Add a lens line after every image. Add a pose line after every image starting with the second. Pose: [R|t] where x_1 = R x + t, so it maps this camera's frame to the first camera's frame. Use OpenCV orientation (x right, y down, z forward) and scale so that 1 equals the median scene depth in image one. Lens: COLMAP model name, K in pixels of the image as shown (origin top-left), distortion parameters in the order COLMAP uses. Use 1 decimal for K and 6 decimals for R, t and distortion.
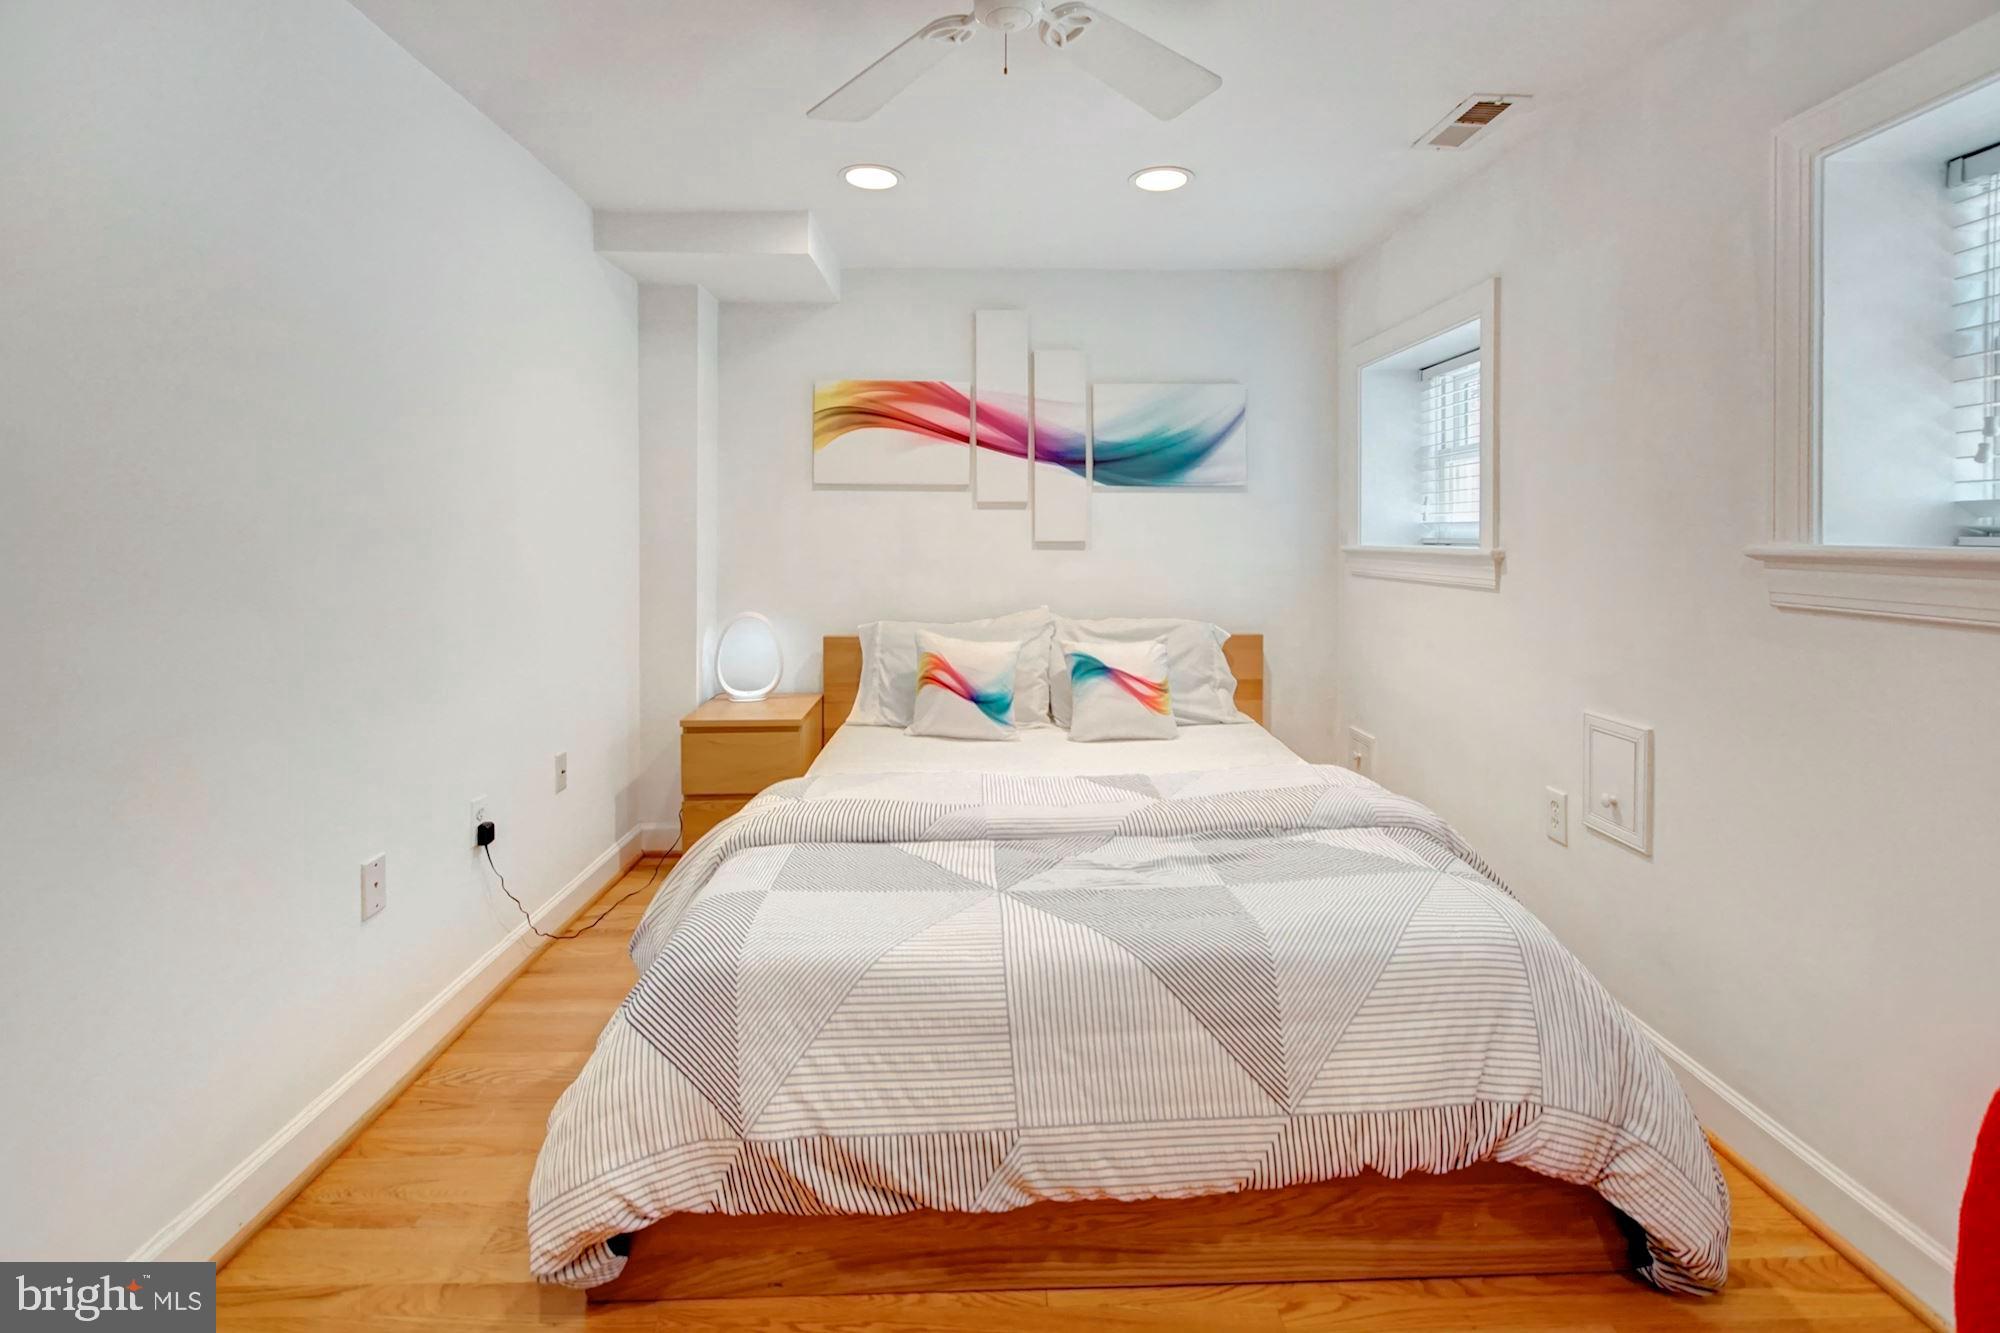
lens RADIAL K [[909.3, 0, 1010.5], [0, 909.3, 540.0], [0, 0, 1]] dist [-0.003404, 0.002099]
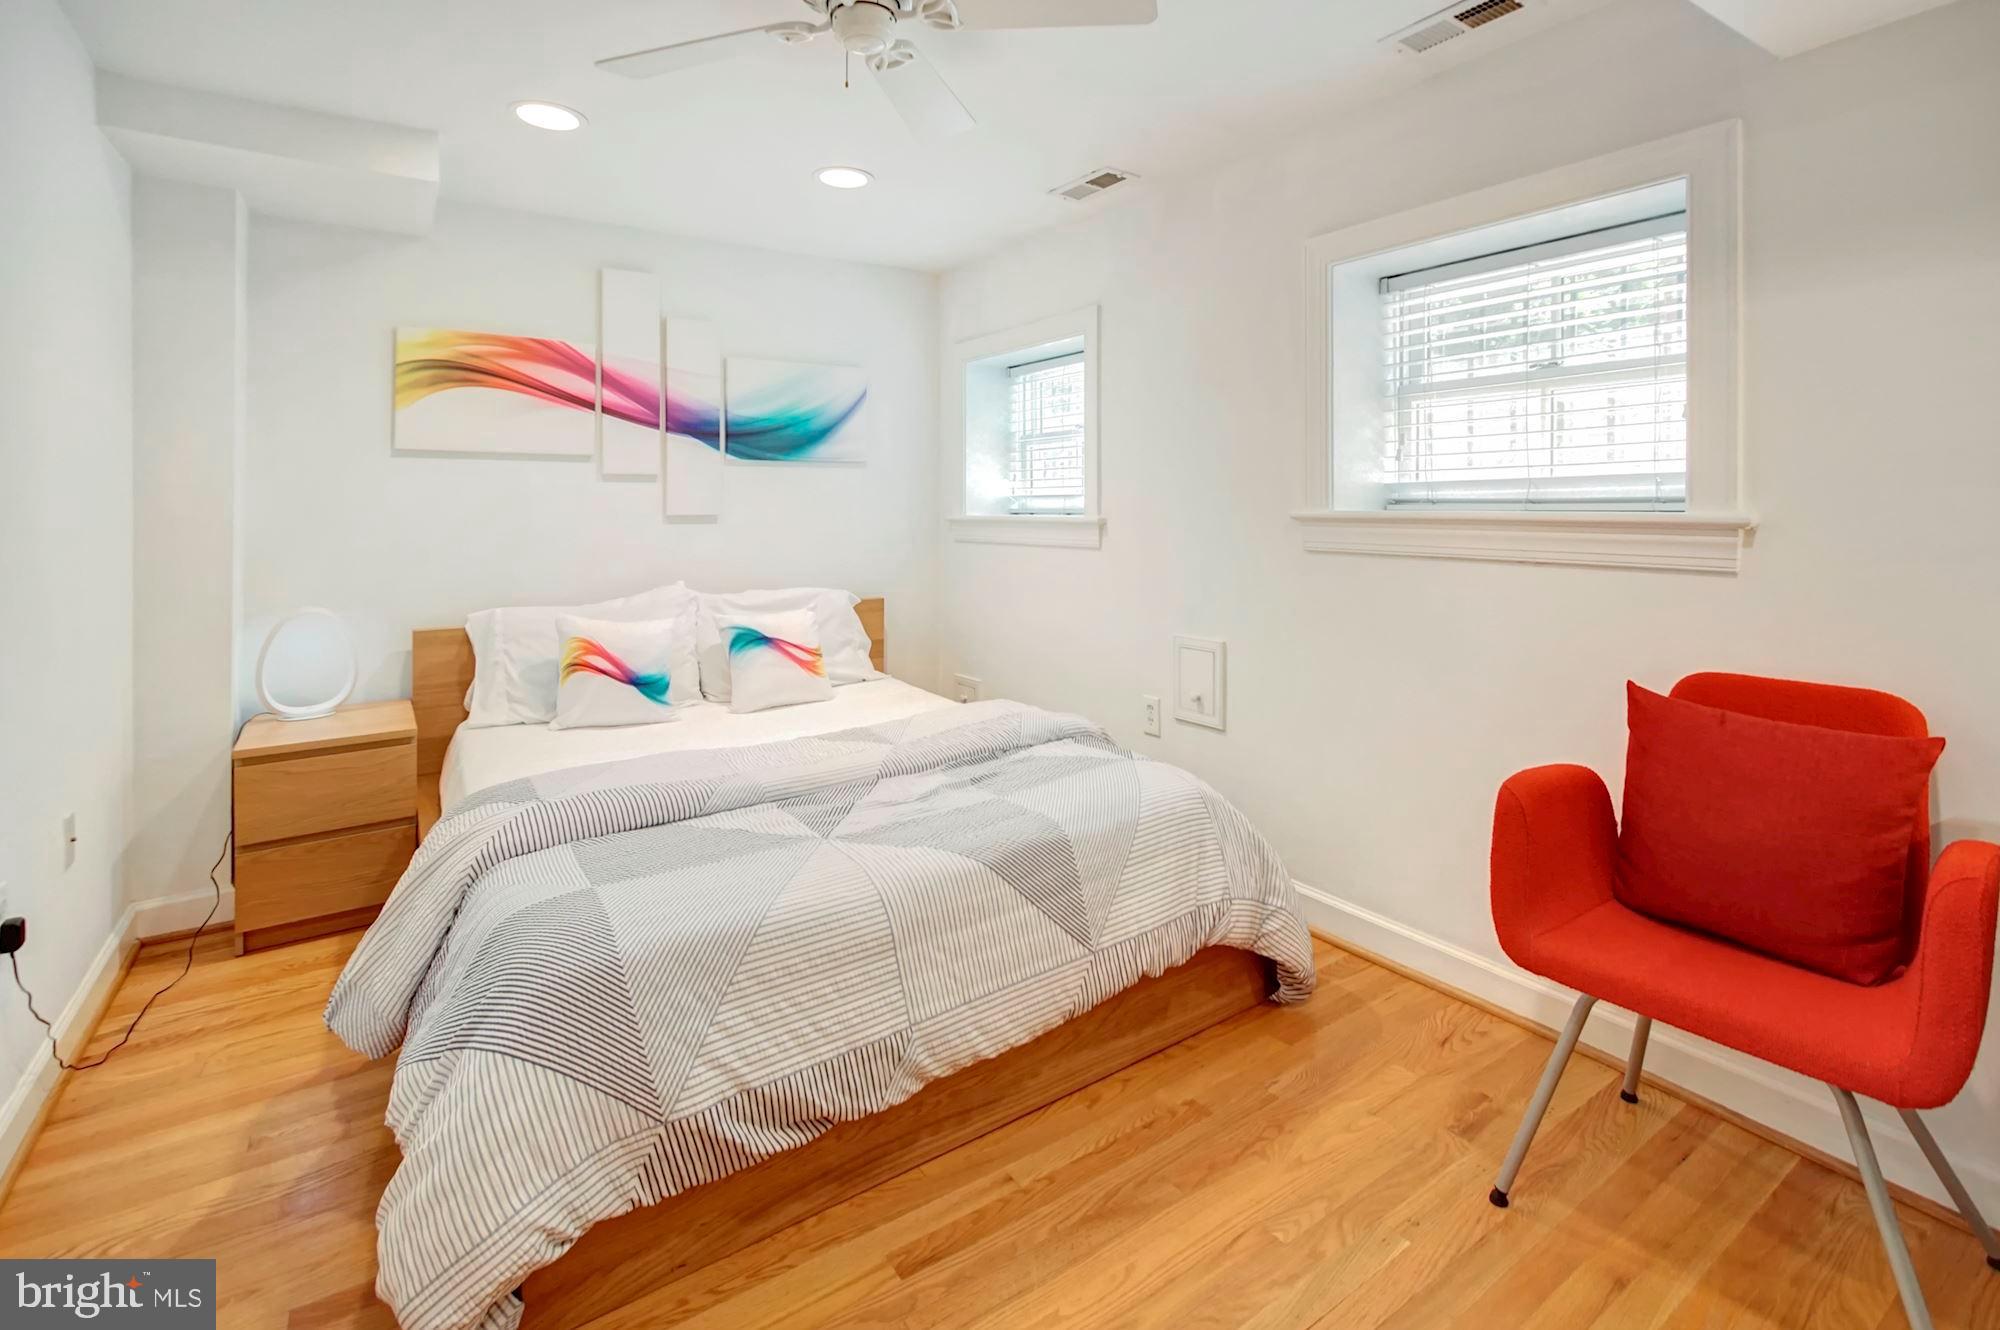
lens RADIAL K [[909.3, 0, 1027.4], [0, 909.3, 509.0], [0, 0, 1]] dist [-0.003404, 0.002099]
pose [[0.838134, -0.006612, 0.545424, -0.283899], [0.009379, 0.999953, -0.002289, 0.000957], [-0.545383, 0.007034, 0.838157, -0.024283]]
